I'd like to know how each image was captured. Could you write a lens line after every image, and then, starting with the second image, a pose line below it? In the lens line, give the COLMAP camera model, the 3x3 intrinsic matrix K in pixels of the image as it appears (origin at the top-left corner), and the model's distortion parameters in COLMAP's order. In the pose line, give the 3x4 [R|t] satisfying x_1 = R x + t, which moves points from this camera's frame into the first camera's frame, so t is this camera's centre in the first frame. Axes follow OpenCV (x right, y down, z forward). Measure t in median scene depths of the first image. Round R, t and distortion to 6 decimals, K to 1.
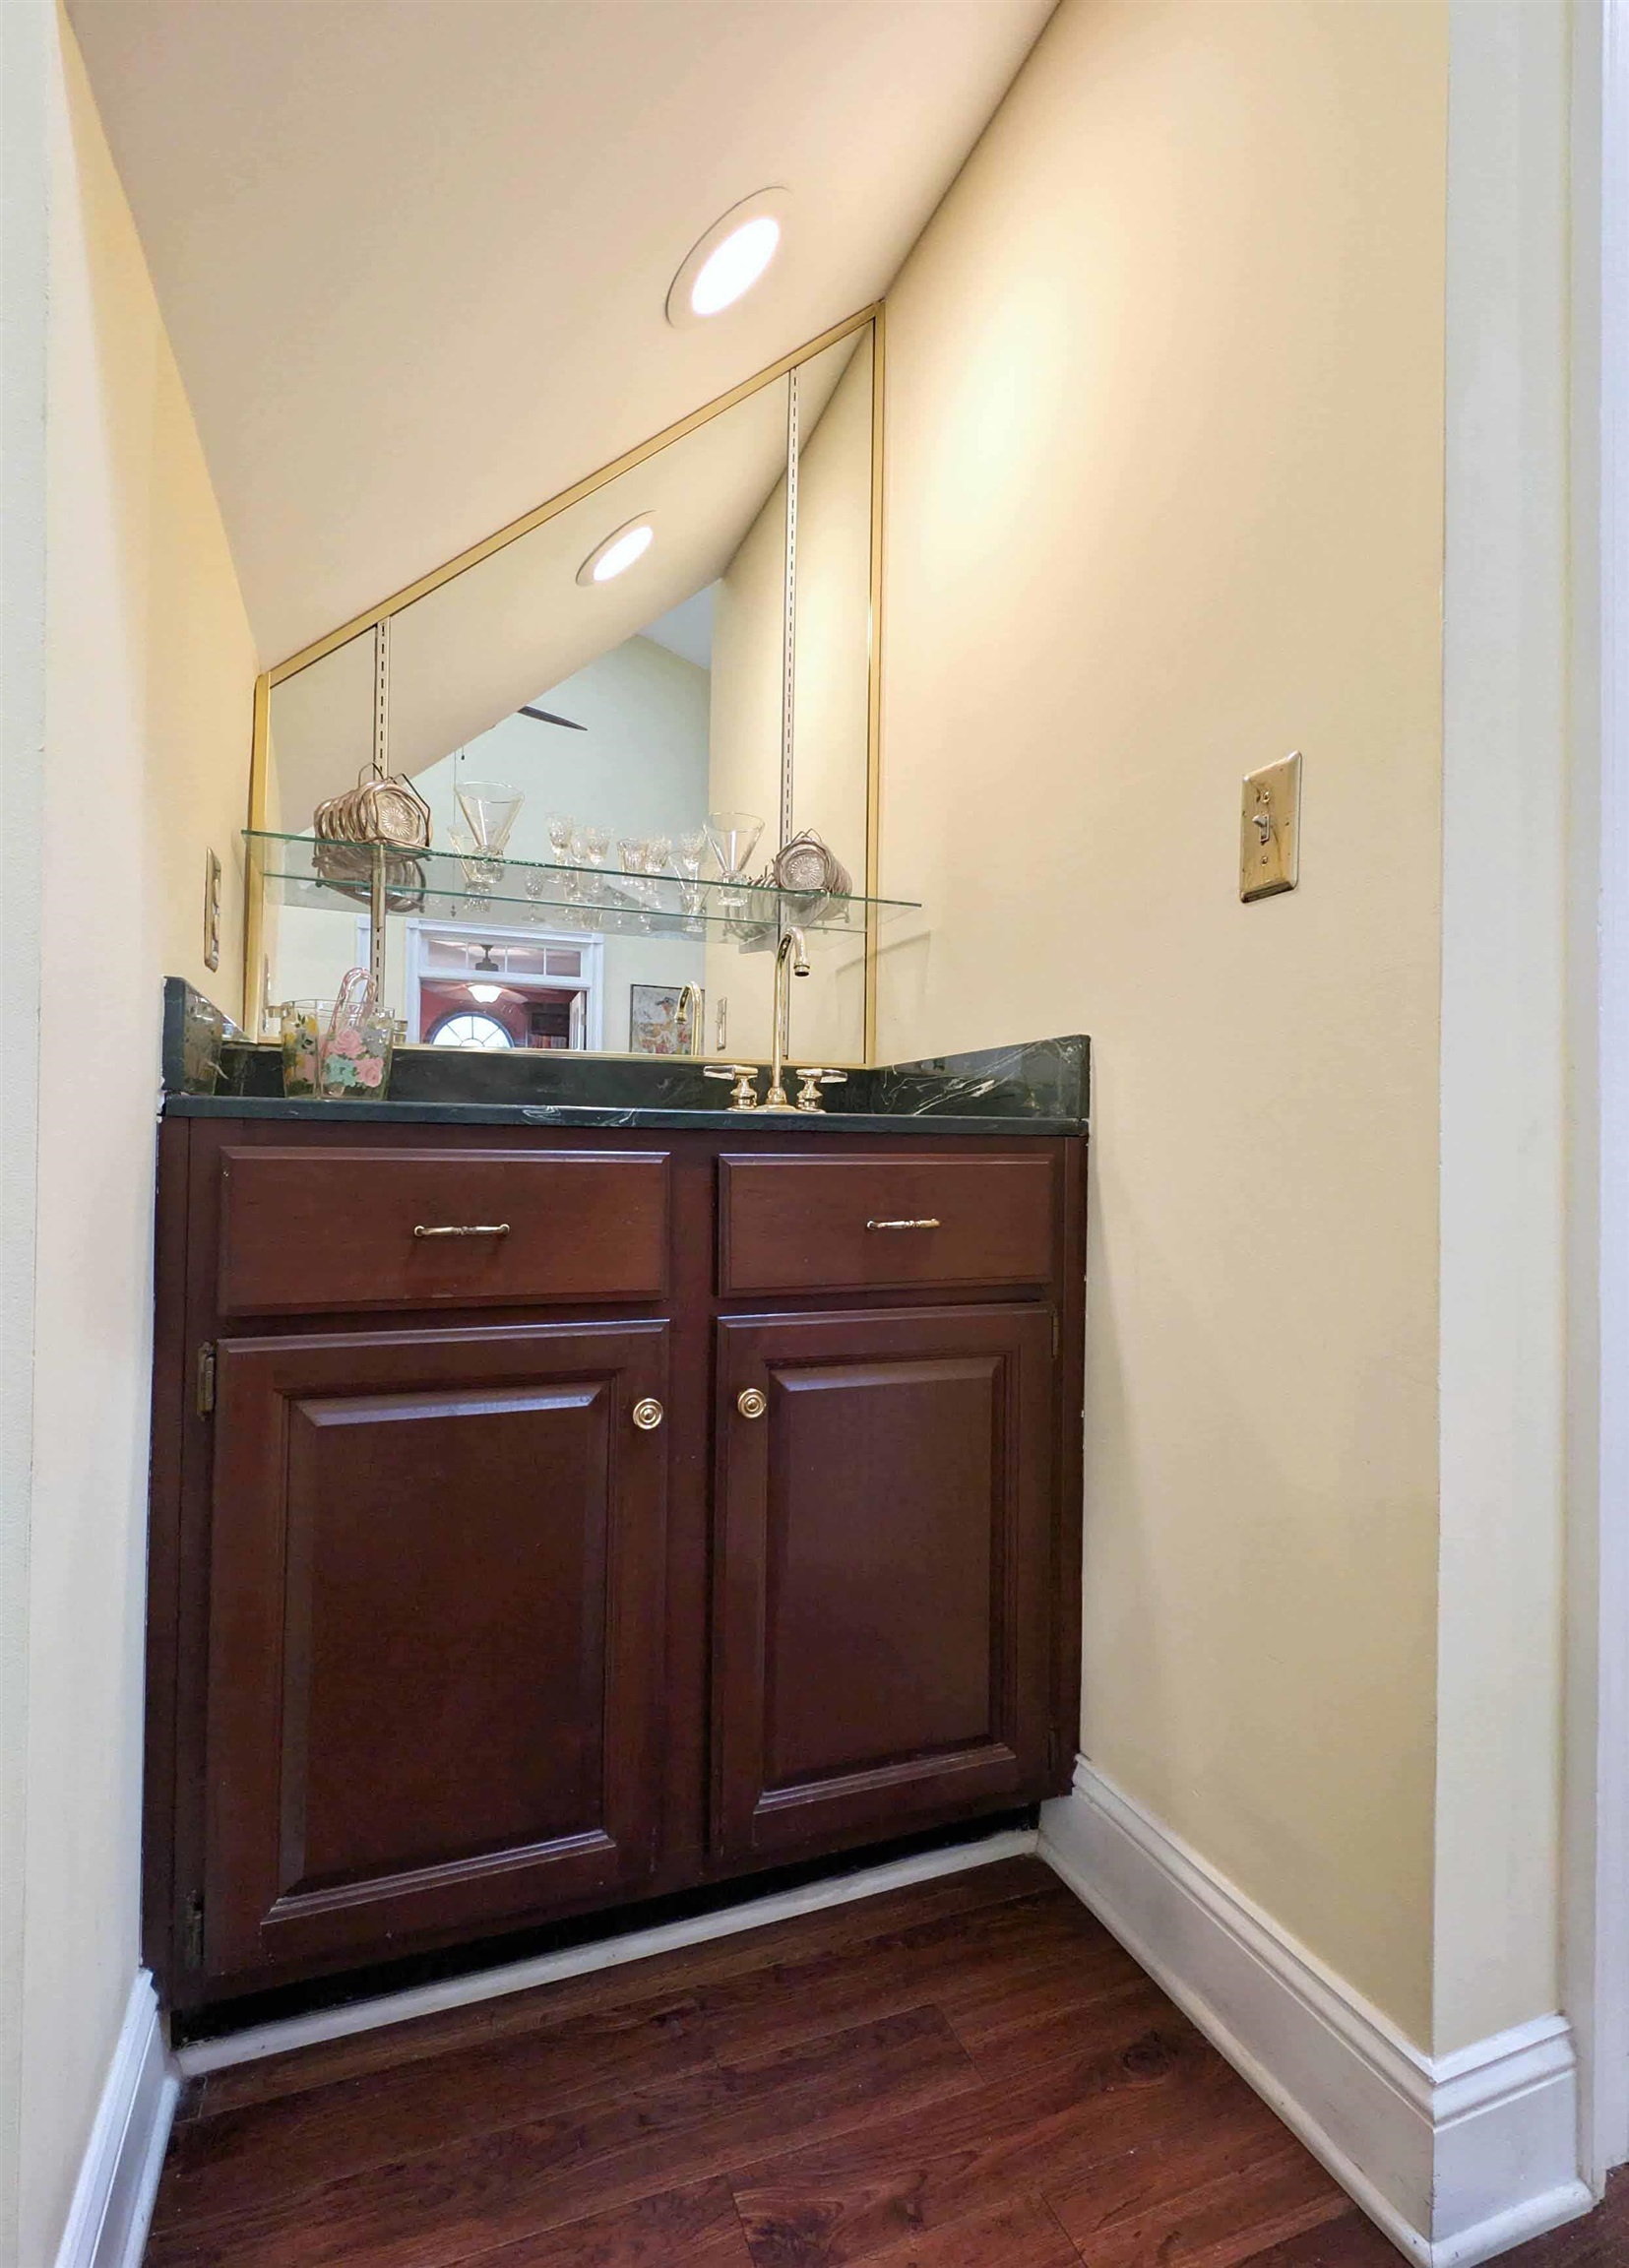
lens RADIAL K [[1094.9, 0, 814.5], [0, 1094.9, 1134.0], [0, 0, 1]] dist [-0.000335, -0.000026]
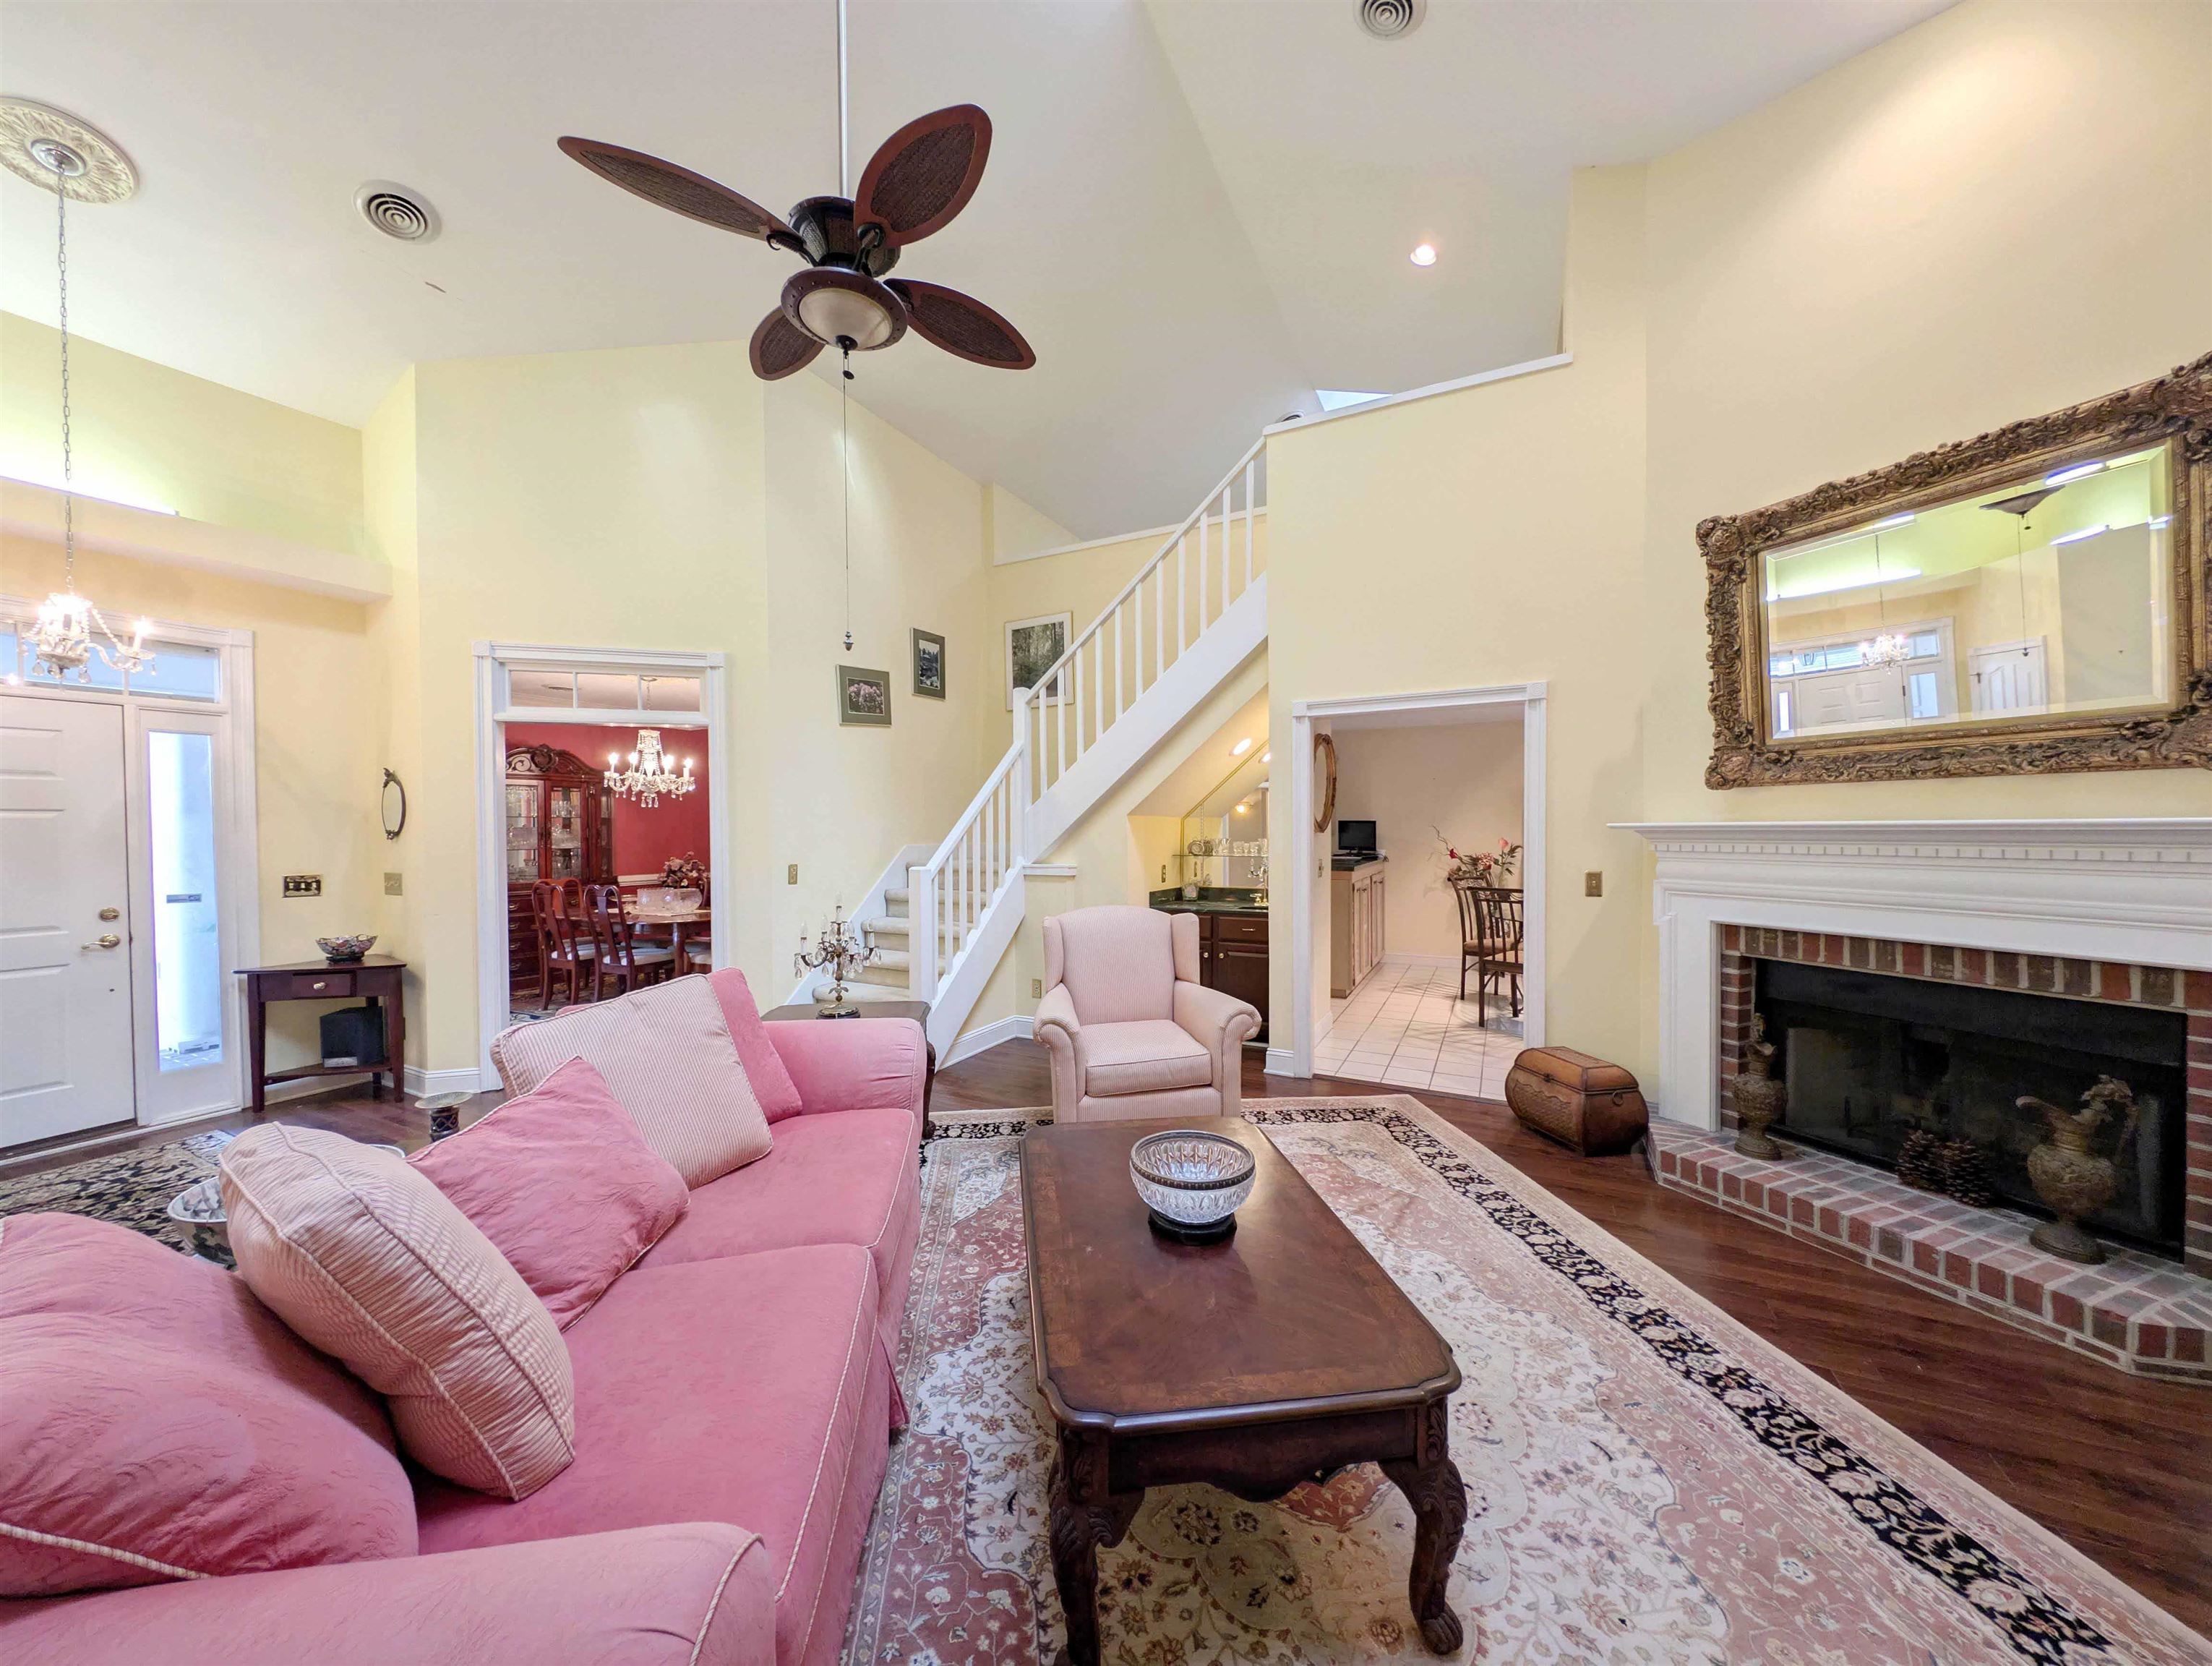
lens RADIAL K [[782.4, 0, 1094.8], [0, 782.4, 837.8], [0, 0, 1]] dist [0.011310, -0.004545]
pose [[0.654480, -0.006981, -0.756047, 2.977357], [0.022071, 0.999708, 0.009875, -0.517311], [0.755757, -0.023150, 0.654442, -2.604213]]
